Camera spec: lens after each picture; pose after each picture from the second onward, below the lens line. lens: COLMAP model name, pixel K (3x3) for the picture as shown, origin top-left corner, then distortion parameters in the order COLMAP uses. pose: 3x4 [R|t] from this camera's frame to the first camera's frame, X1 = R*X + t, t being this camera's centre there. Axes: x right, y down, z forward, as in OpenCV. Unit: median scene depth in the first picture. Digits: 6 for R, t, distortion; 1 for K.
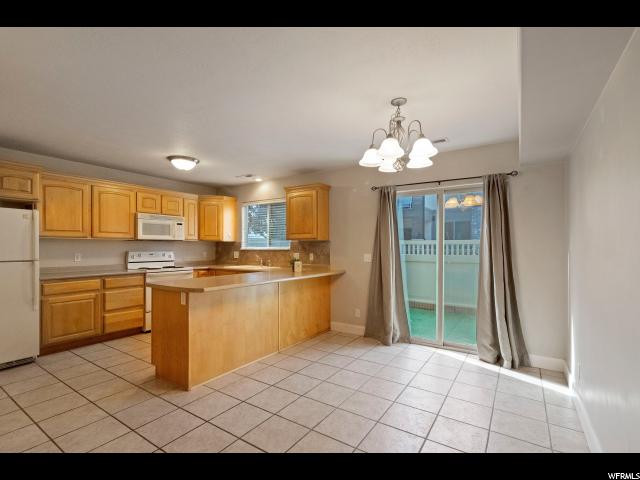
lens RADIAL K [[296.9, 0, 321.1], [0, 296.9, 245.3], [0, 0, 1]] dist [0.002782, 0.000455]
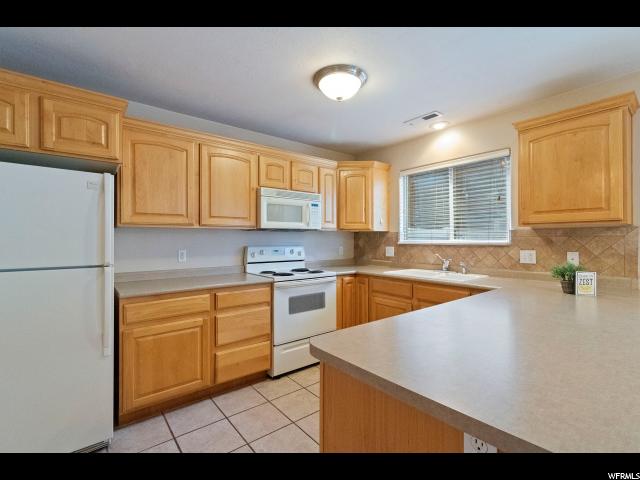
lens RADIAL K [[292.3, 0, 320.5], [0, 292.3, 234.6], [0, 0, 1]] dist [0.000197, 0.000054]
pose [[0.954843, -0.007138, -0.297025, -0.300222], [0.004143, 0.999934, -0.010712, 0.001309], [0.297082, 0.008998, 0.954810, 0.426781]]
